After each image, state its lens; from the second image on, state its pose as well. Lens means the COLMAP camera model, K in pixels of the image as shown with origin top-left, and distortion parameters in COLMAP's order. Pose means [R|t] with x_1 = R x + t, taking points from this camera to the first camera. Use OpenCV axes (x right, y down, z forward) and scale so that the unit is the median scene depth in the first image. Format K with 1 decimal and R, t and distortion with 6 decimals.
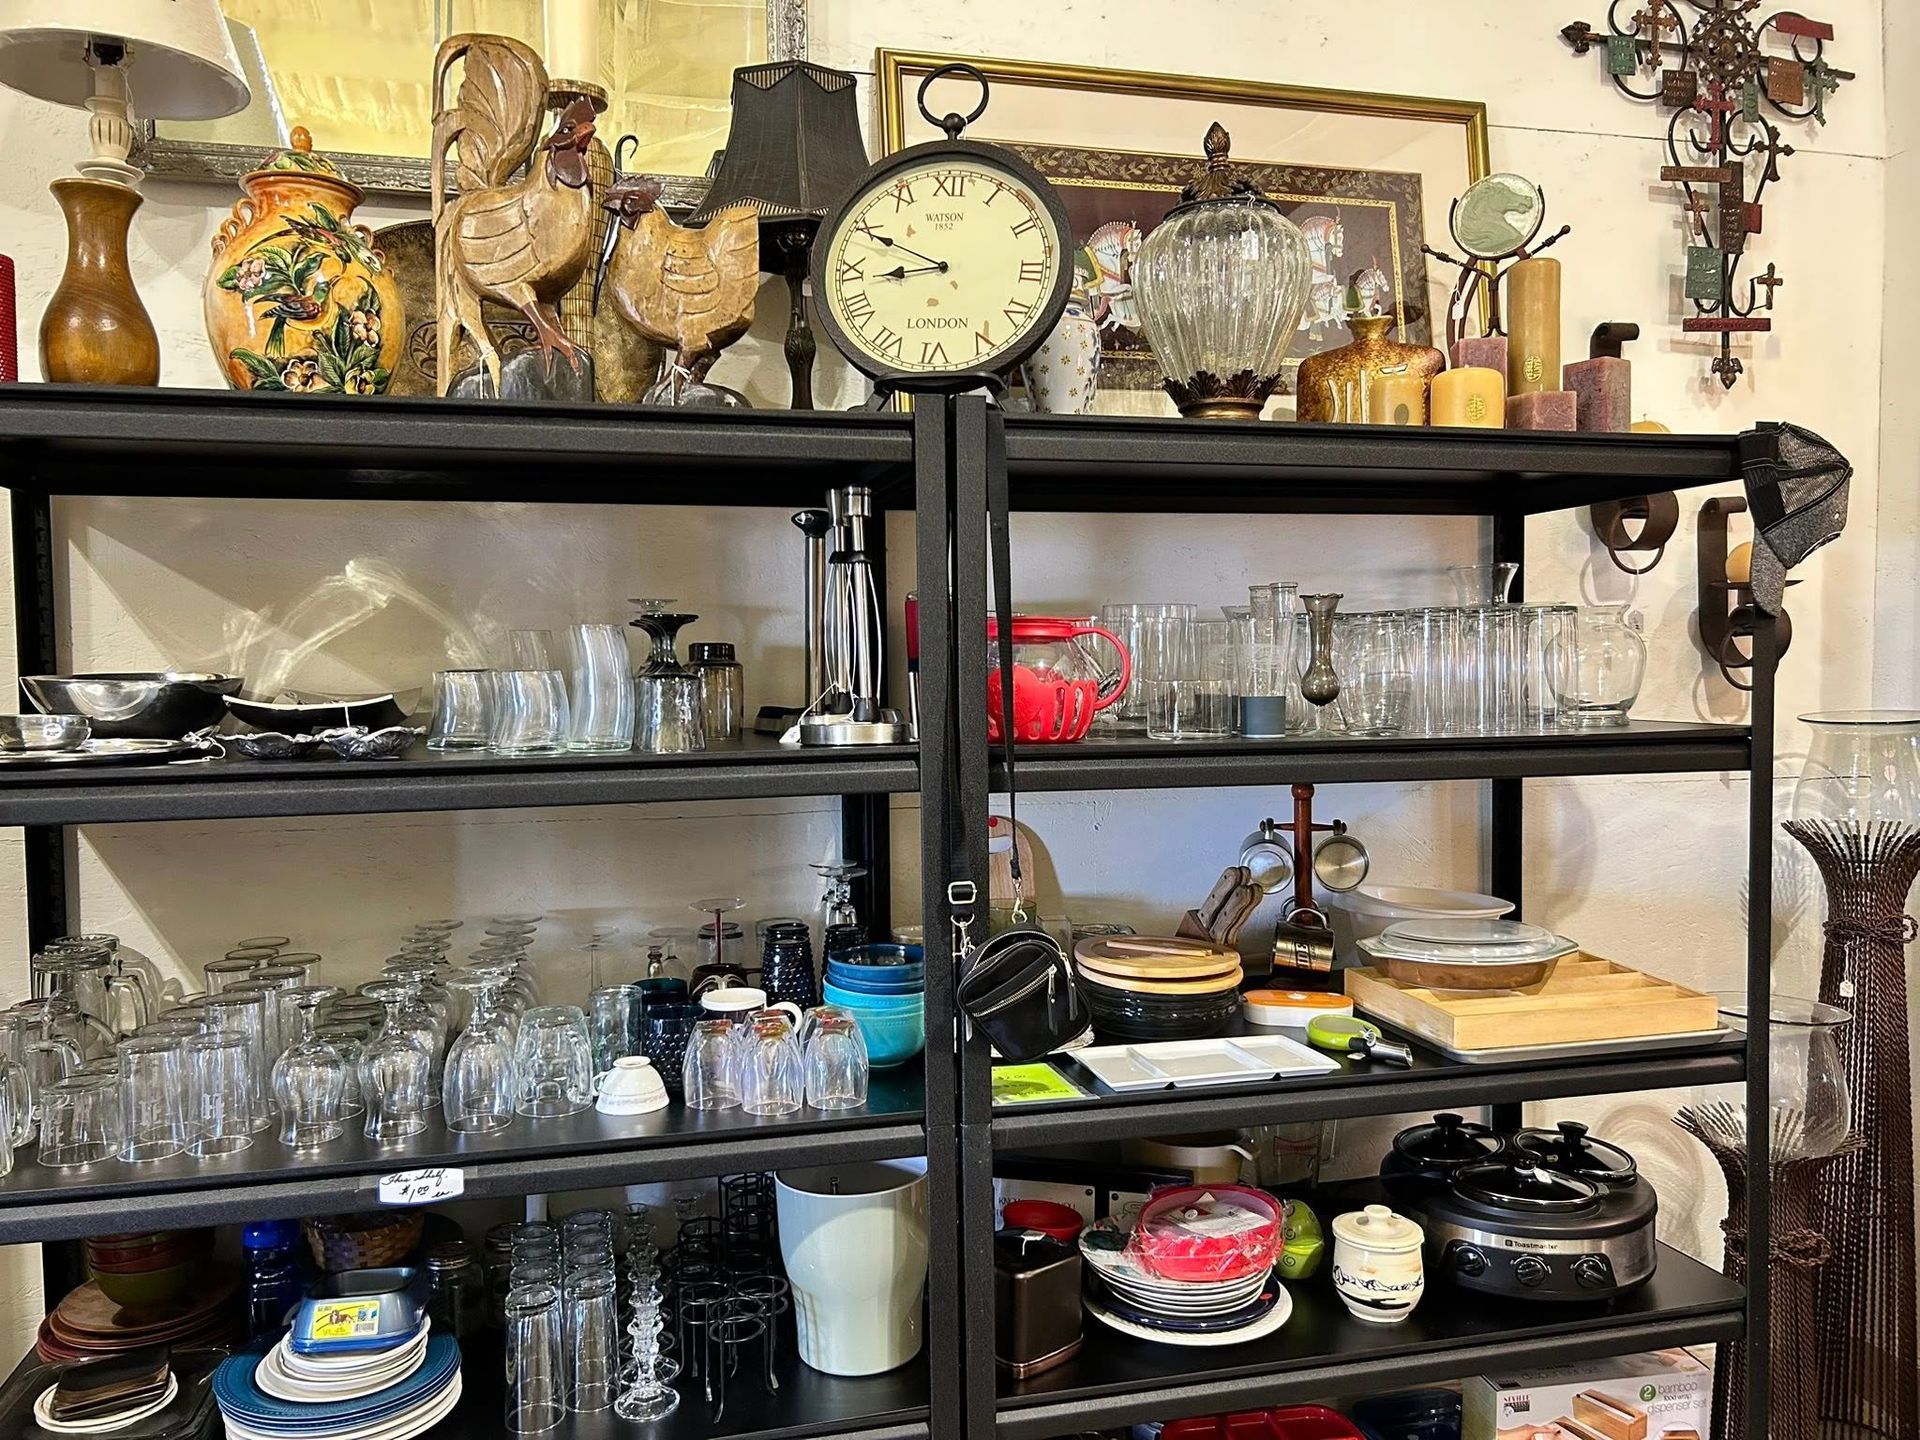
lens RADIAL K [[1436.7, 0, 956.7], [0, 1436.7, 720.8], [0, 0, 1]] dist [0.076340, -0.089507]
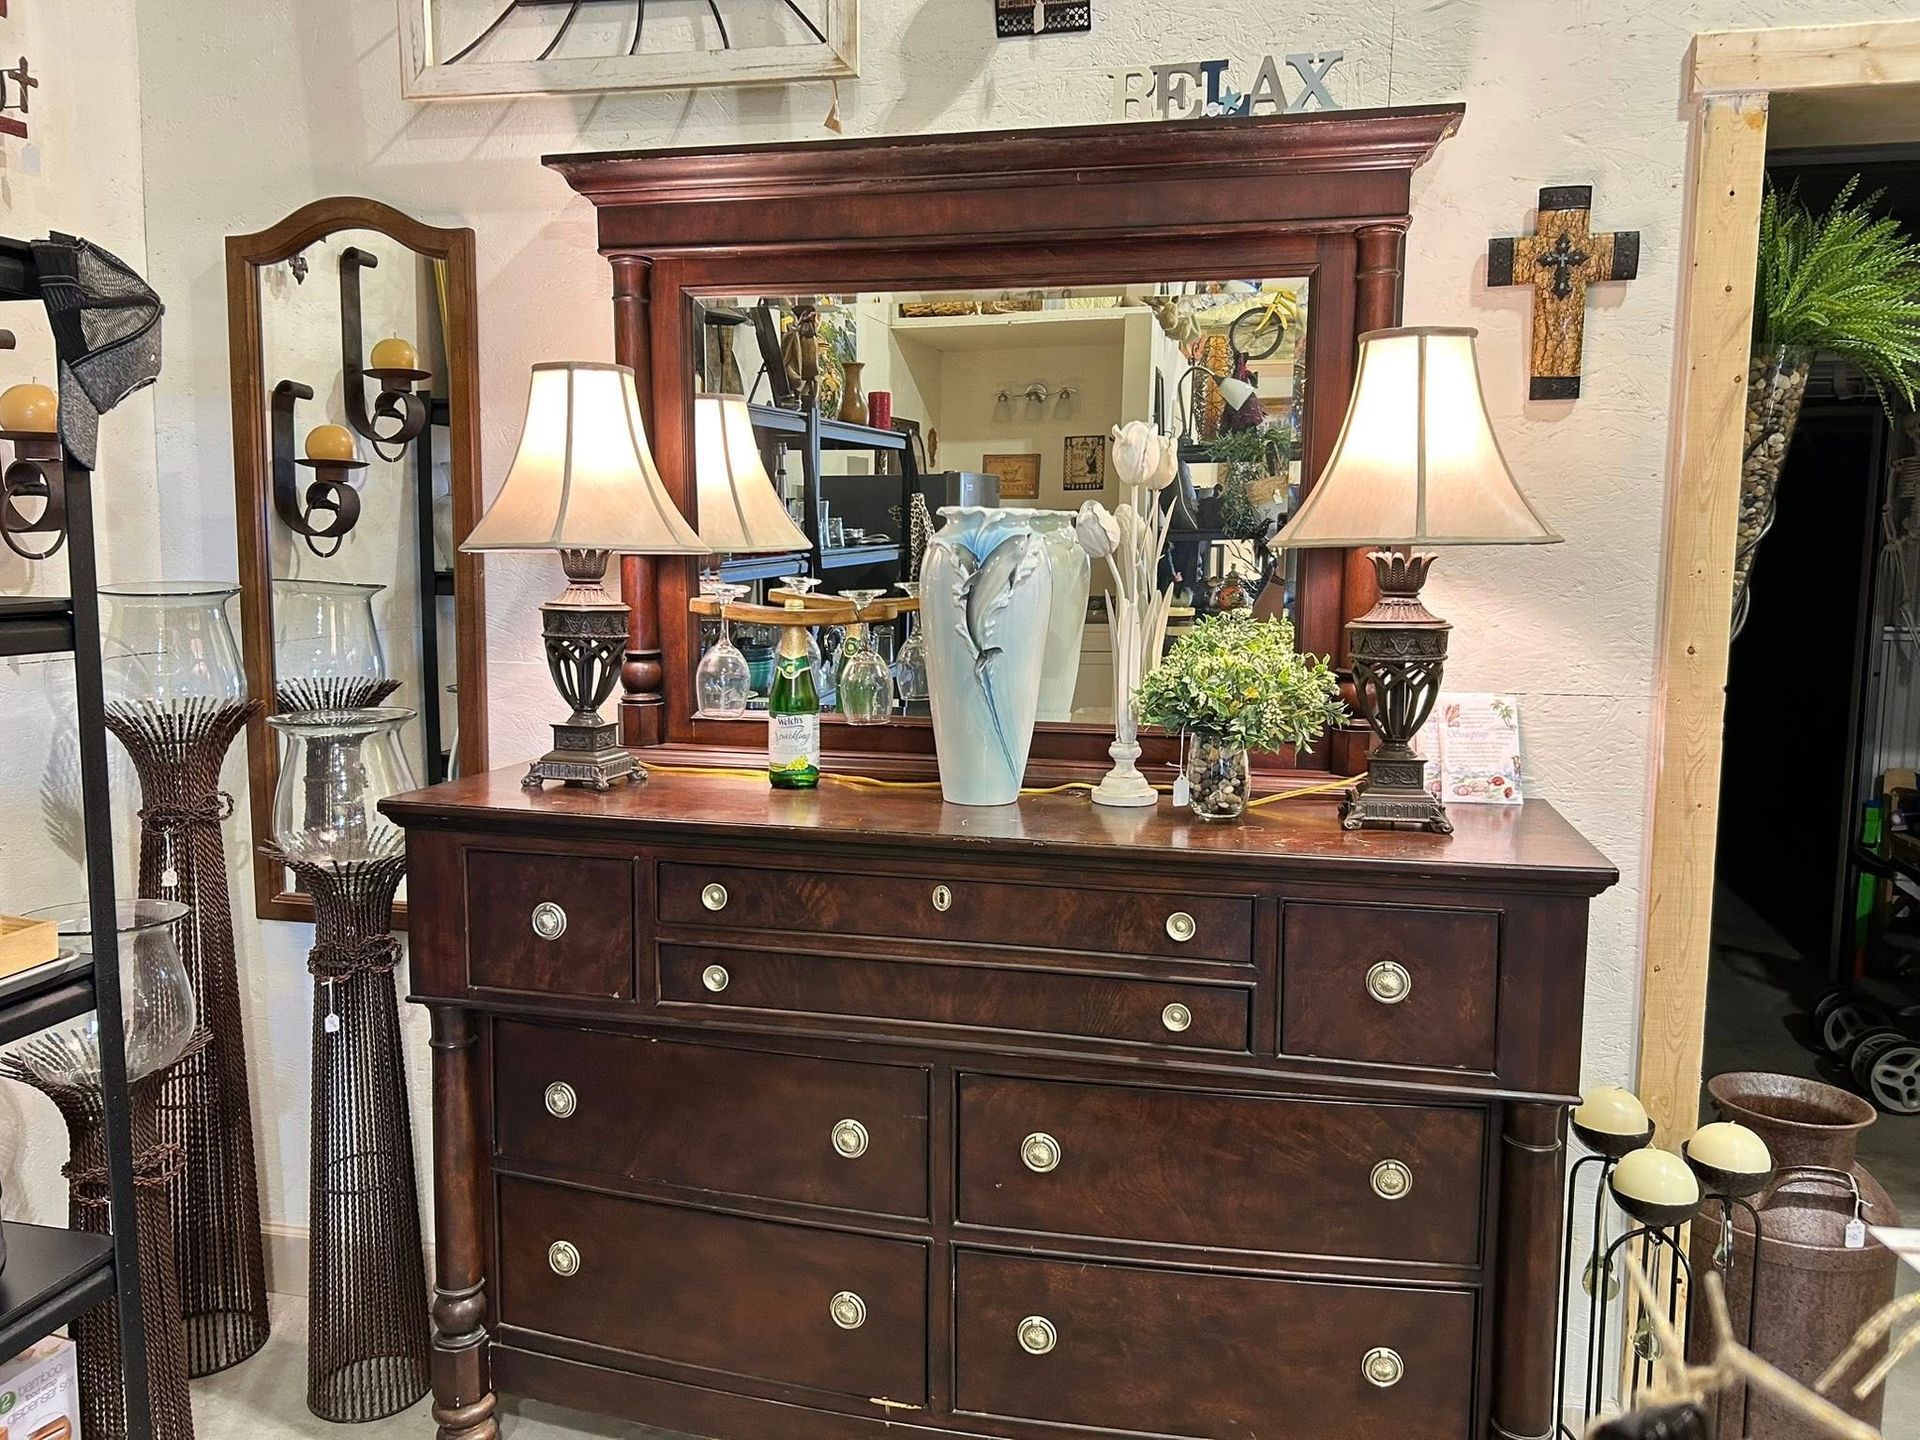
lens RADIAL K [[1436.7, 0, 956.7], [0, 1436.7, 720.8], [0, 0, 1]] dist [0.076340, -0.089507]
pose [[0.455637, -0.092889, 0.885306, 0.019361], [0.018558, 0.995316, 0.094880, 0.003099], [-0.889972, -0.026802, 0.455226, 0.137779]]
